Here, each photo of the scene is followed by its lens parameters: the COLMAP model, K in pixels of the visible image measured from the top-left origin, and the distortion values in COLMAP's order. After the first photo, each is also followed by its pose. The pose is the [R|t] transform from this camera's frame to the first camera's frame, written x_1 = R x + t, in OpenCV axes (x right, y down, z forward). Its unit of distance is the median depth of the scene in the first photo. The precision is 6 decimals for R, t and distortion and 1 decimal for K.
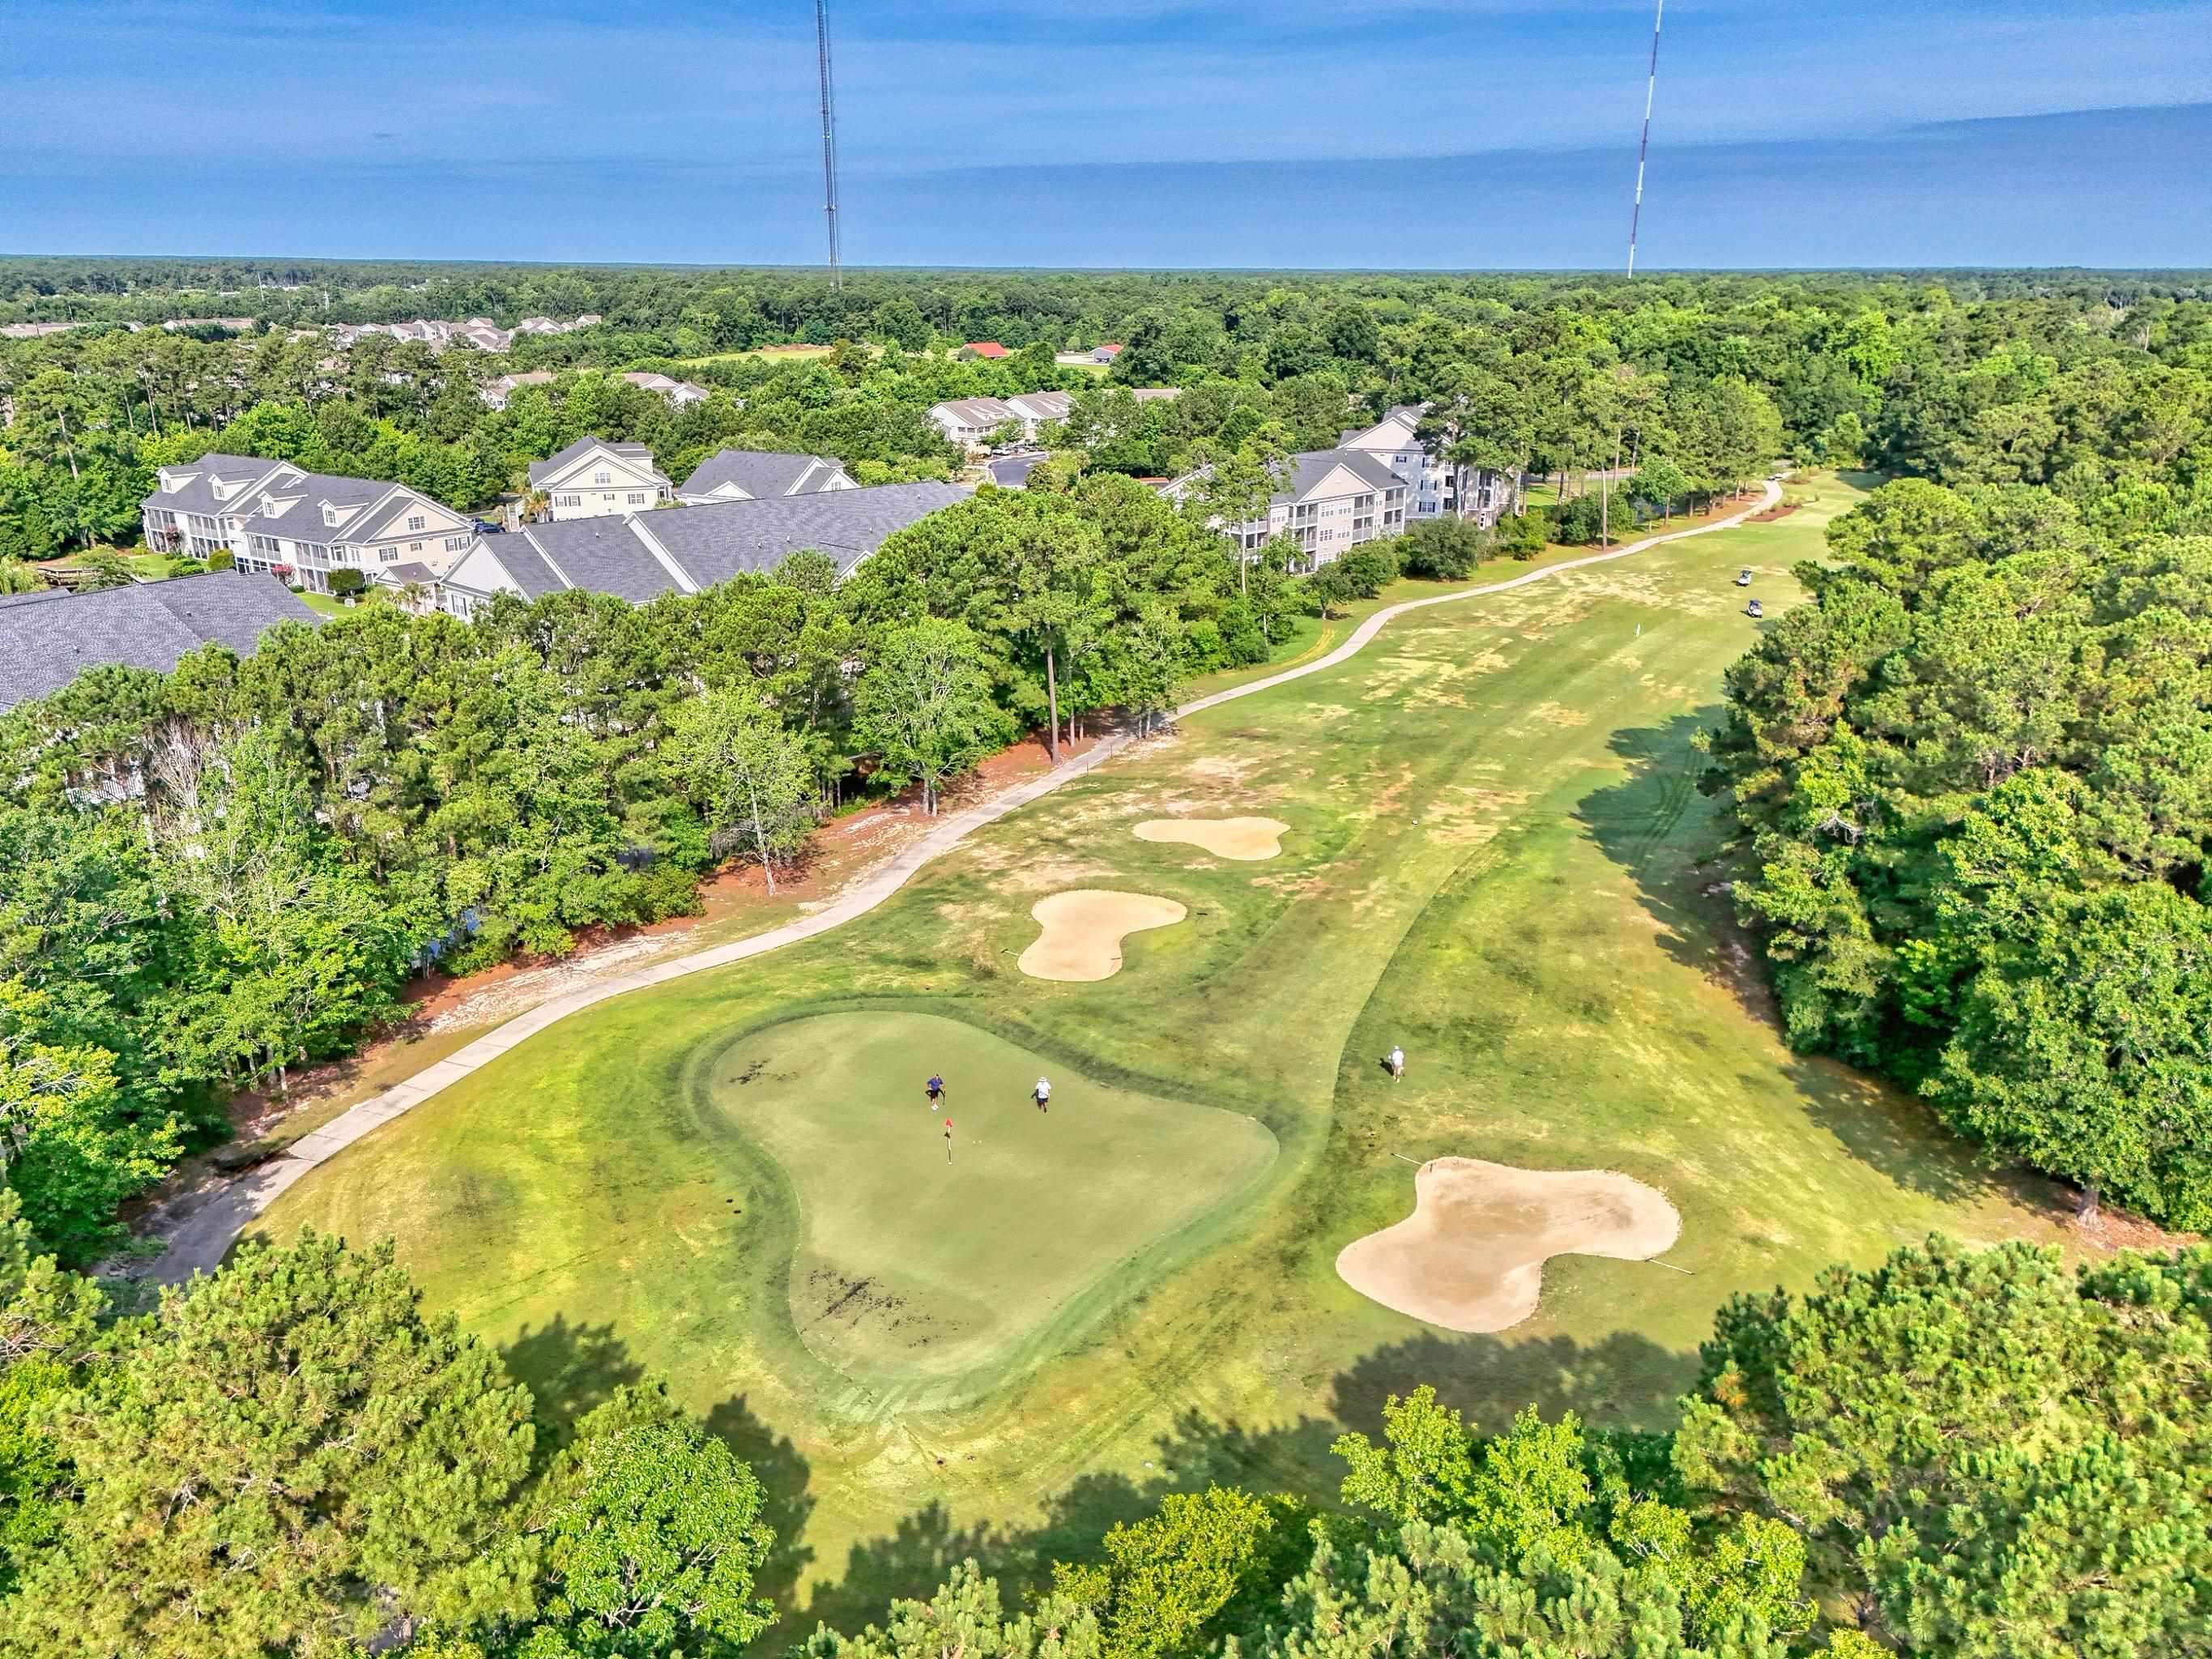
lens RADIAL K [[1627.3, 0, 1108.0], [0, 1627.3, 830.5], [0, 0, 1]] dist [0.080832, -0.070362]
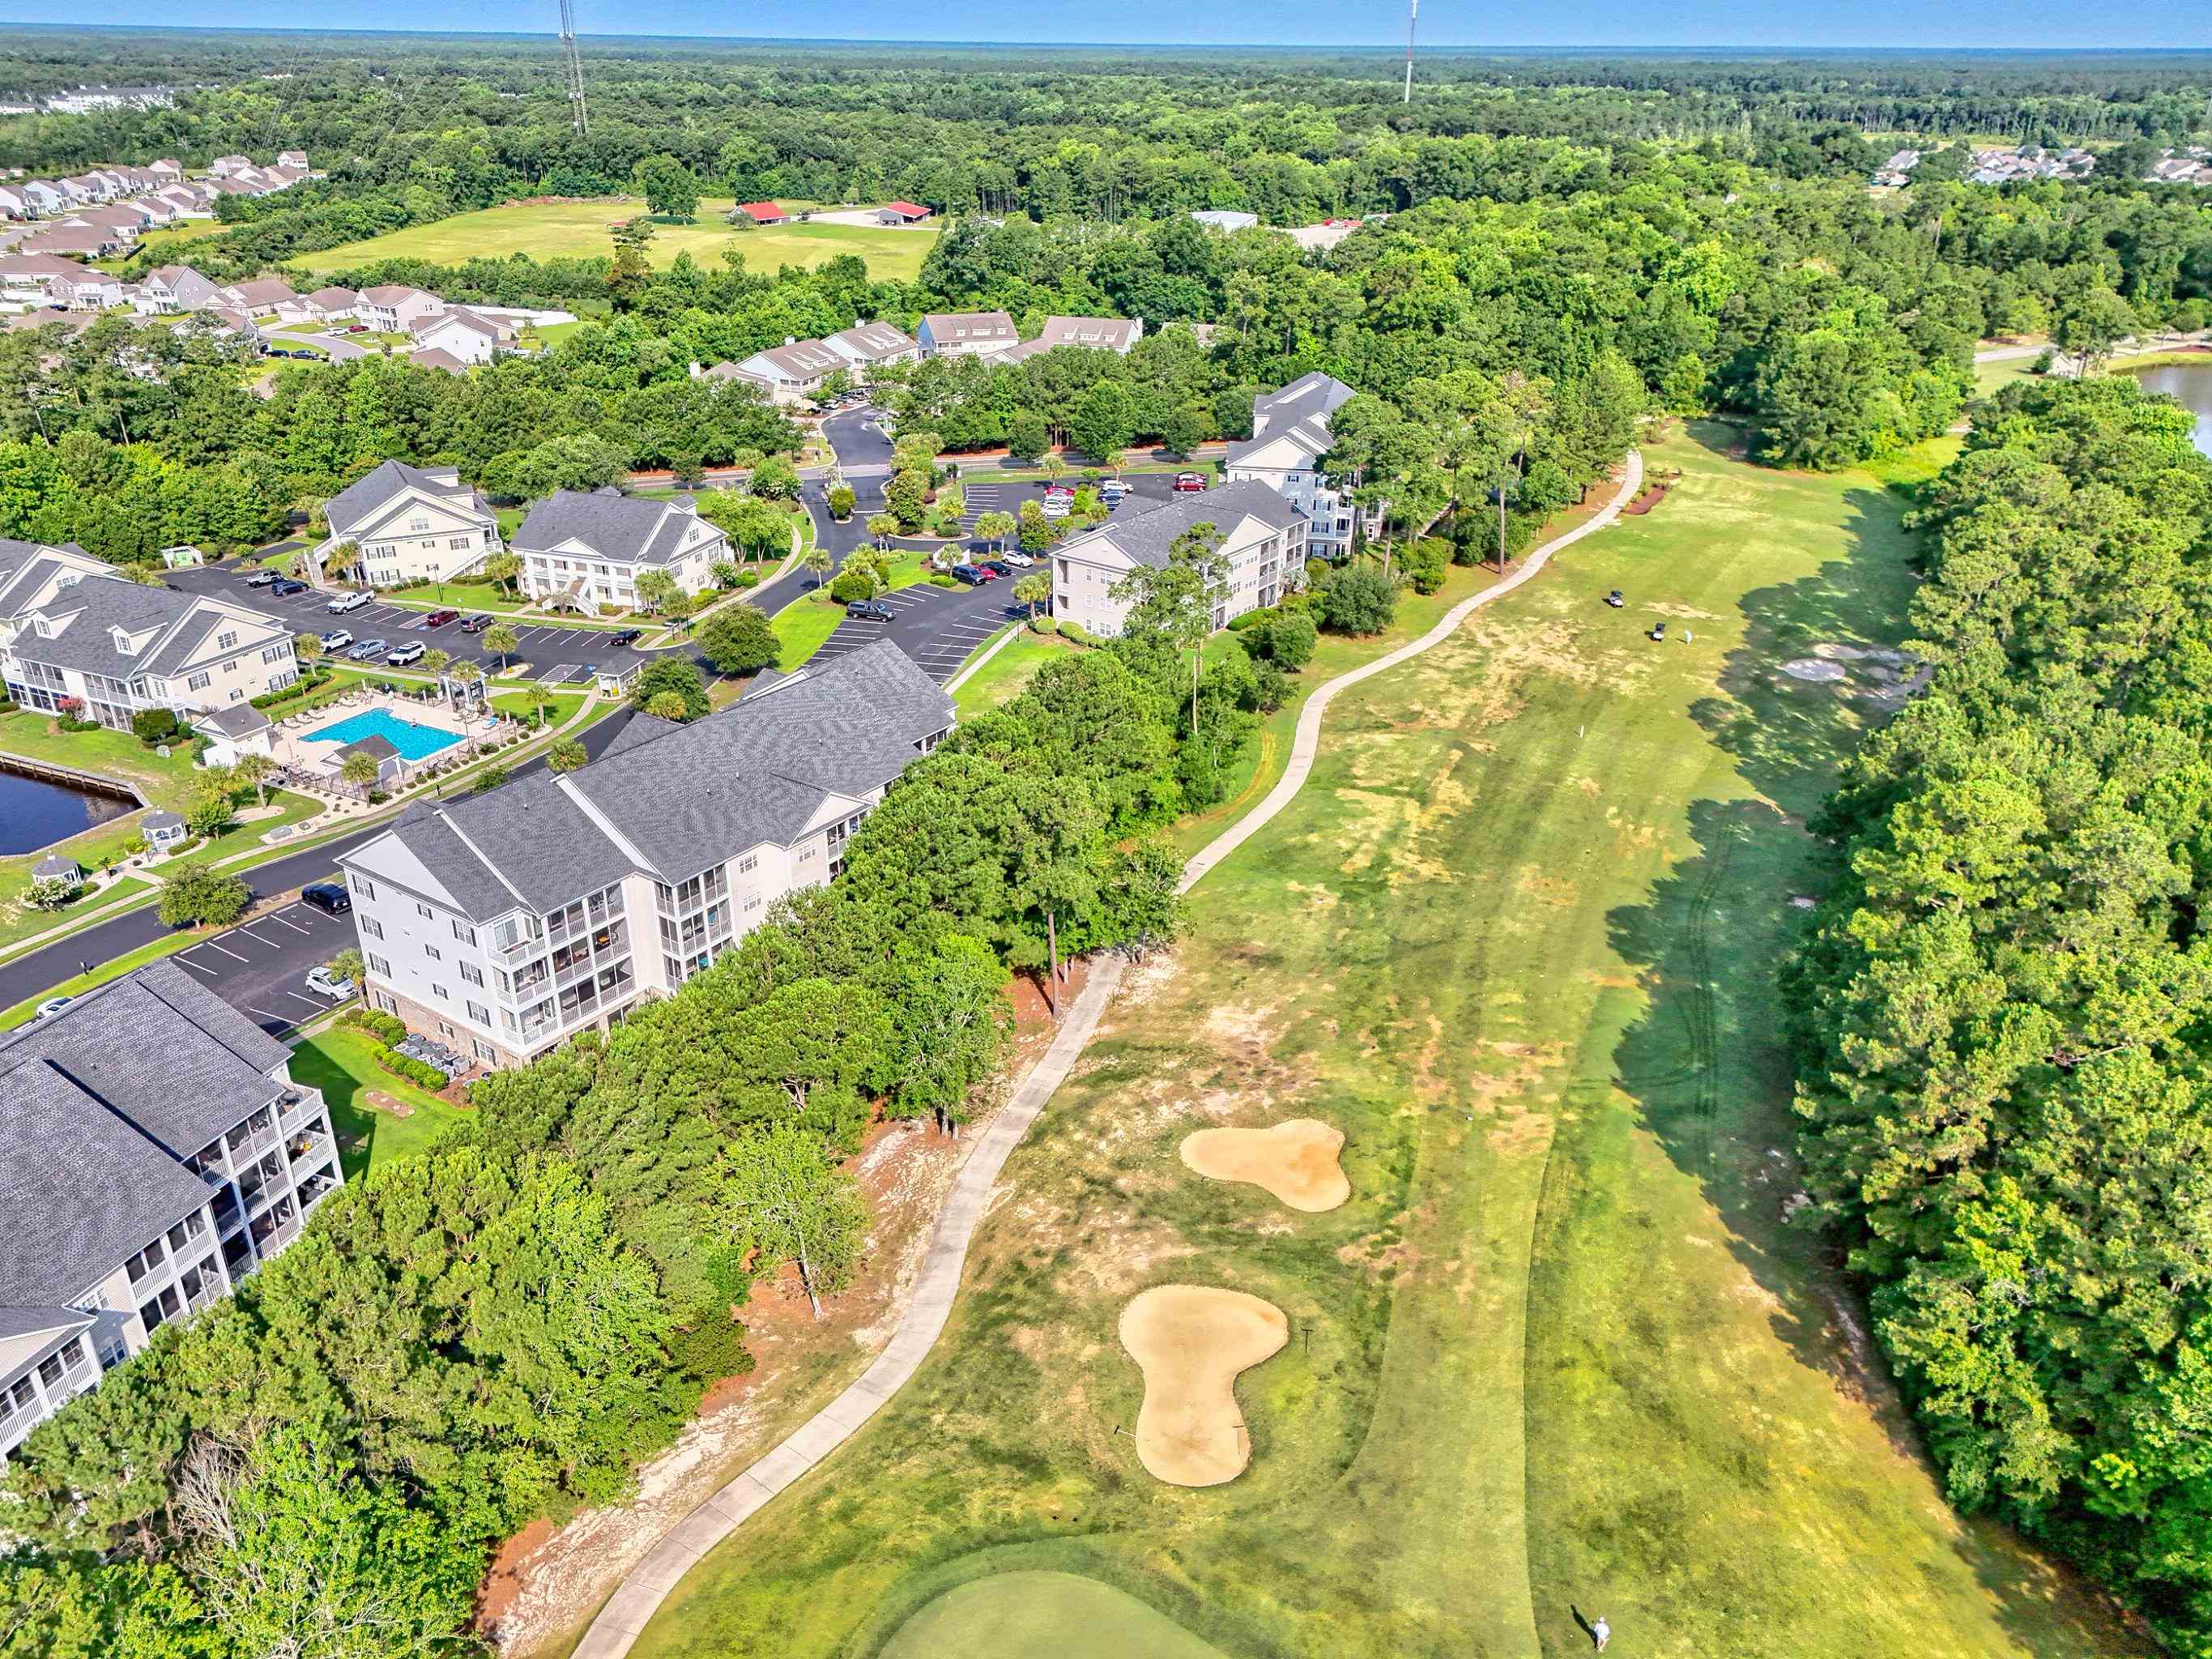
lens RADIAL K [[1627.3, 0, 1108.1], [0, 1627.3, 828.9], [0, 0, 1]] dist [0.080832, -0.070362]
pose [[0.989594, -0.058380, 0.131514, -0.073832], [0.042527, 0.991829, 0.120280, -0.161077], [-0.137461, -0.113435, 0.983990, 0.058290]]
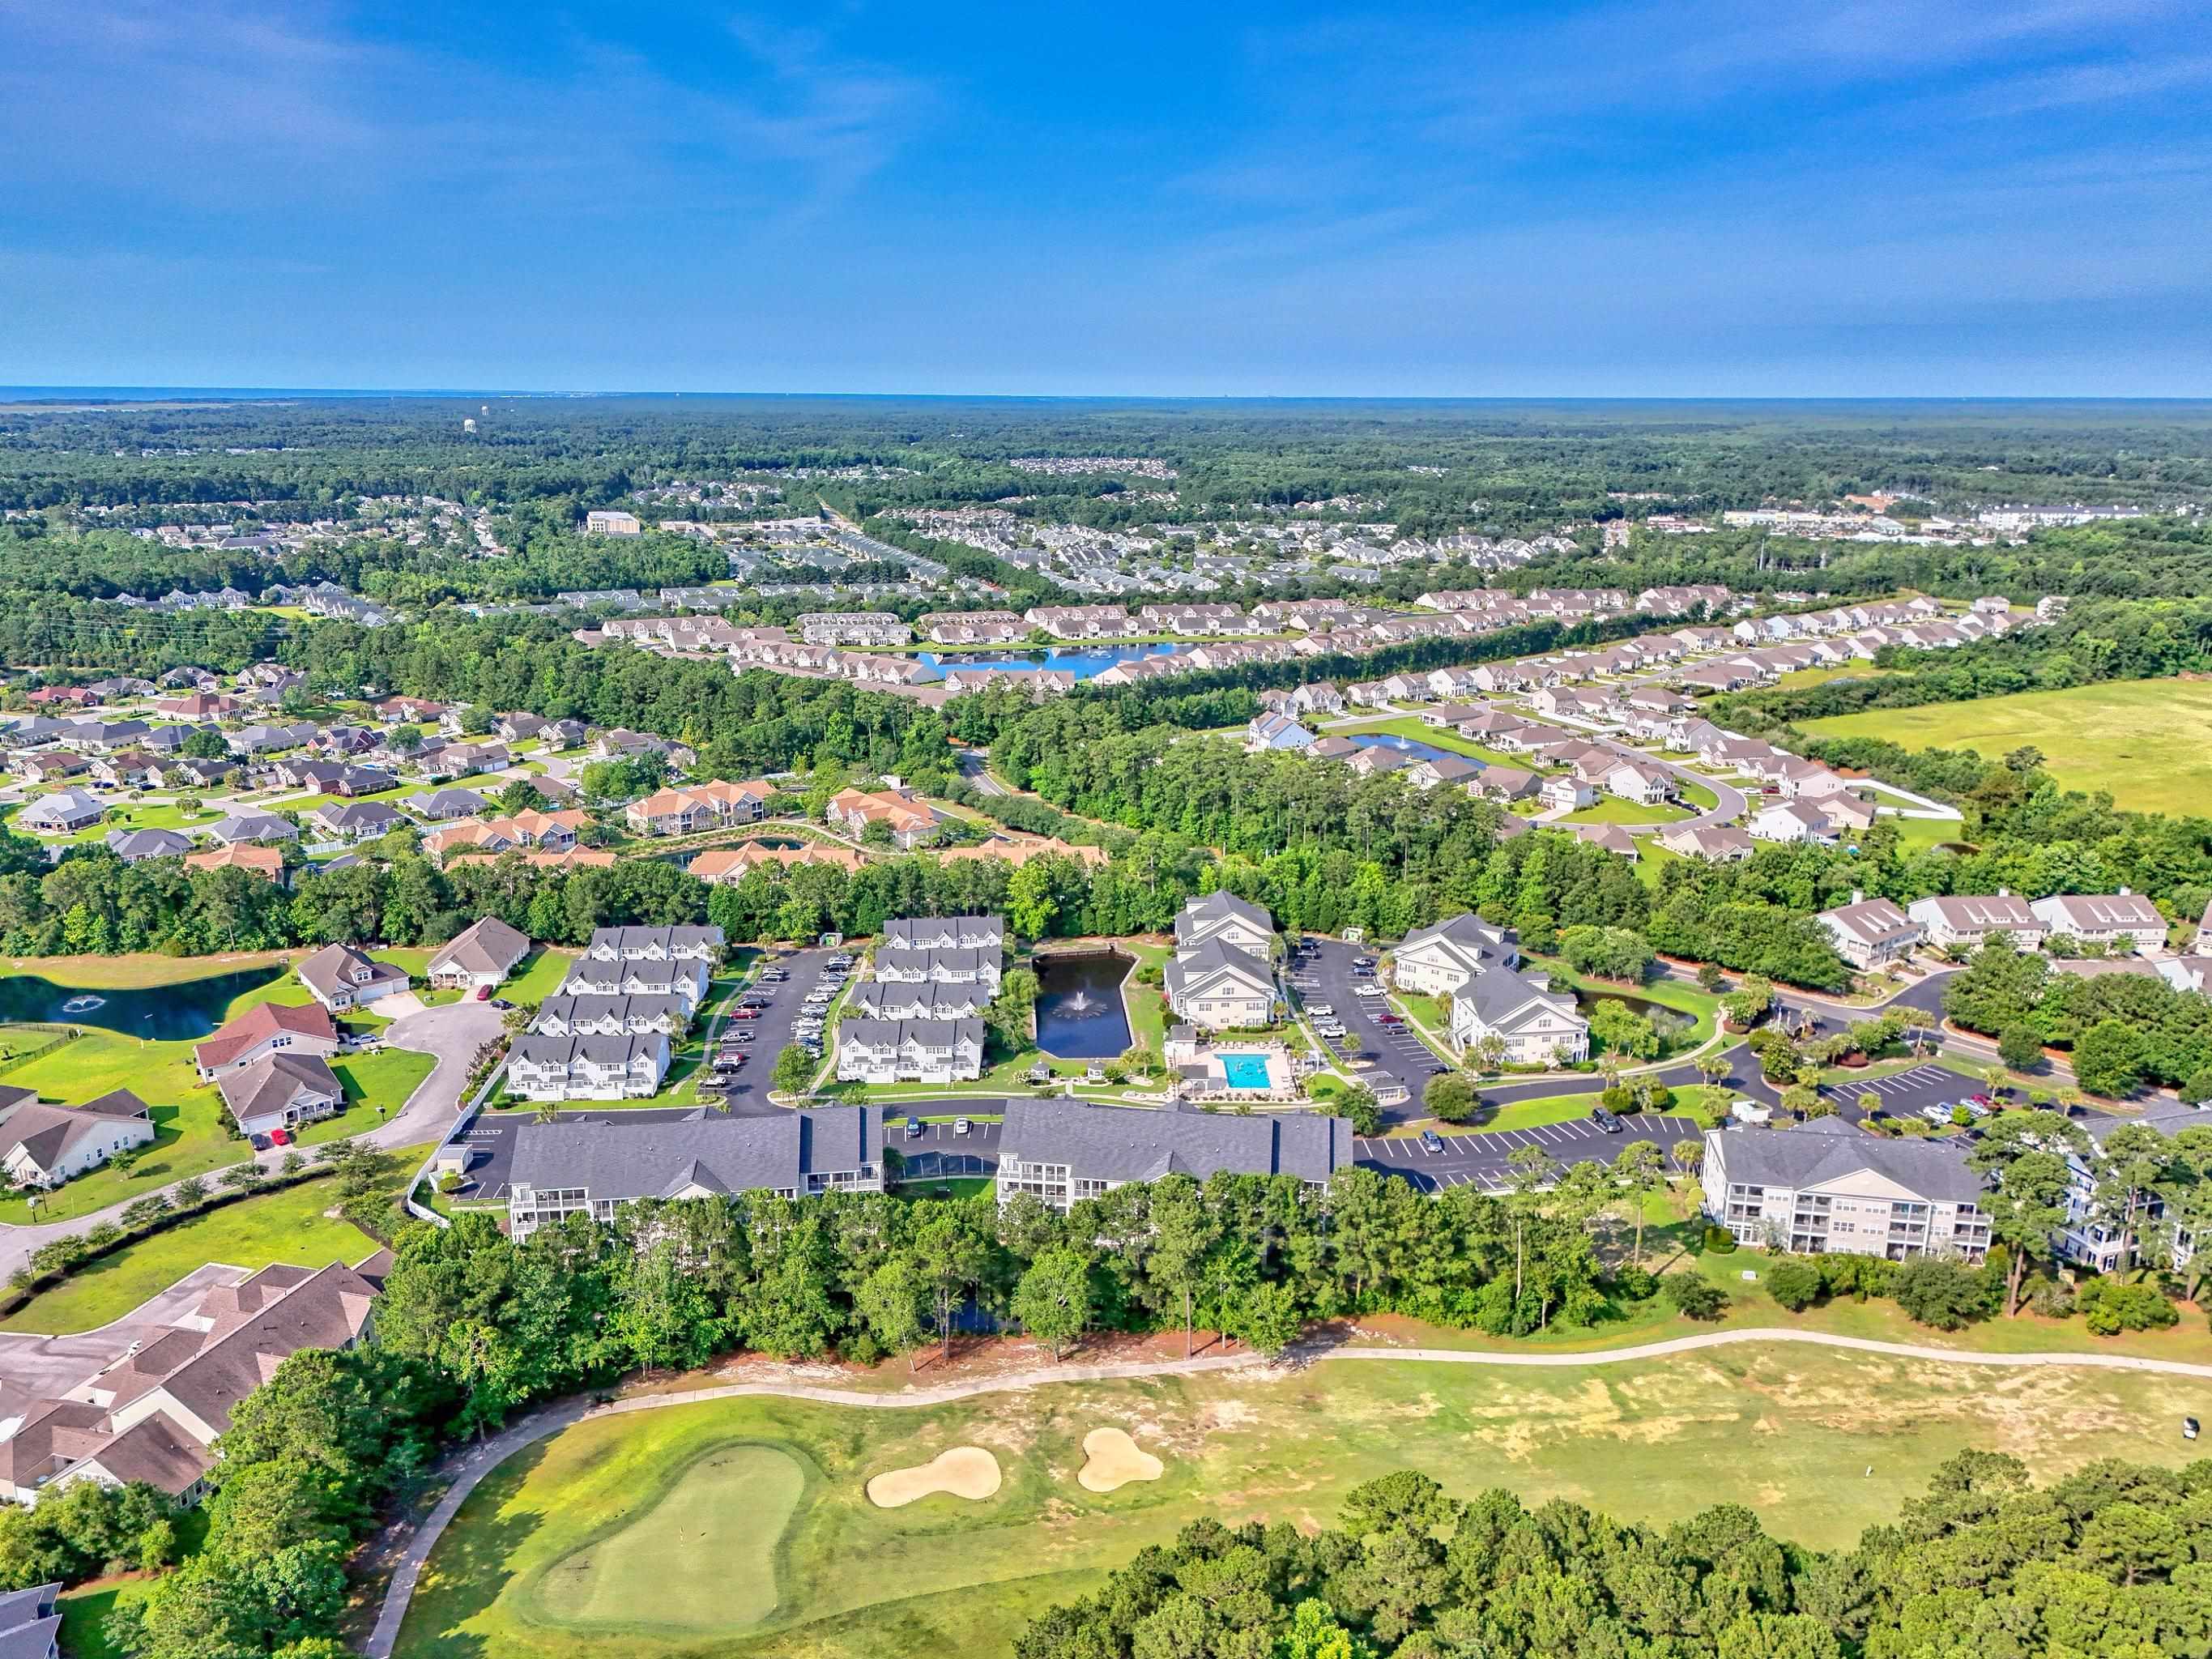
lens RADIAL K [[1627.3, 0, 1107.6], [0, 1627.3, 815.3], [0, 0, 1]] dist [0.080832, -0.070362]
pose [[0.585446, 0.204964, -0.784374, 0.645478], [-0.266782, 0.962334, 0.052344, -0.370514], [0.765559, 0.178613, 0.618075, -0.069122]]
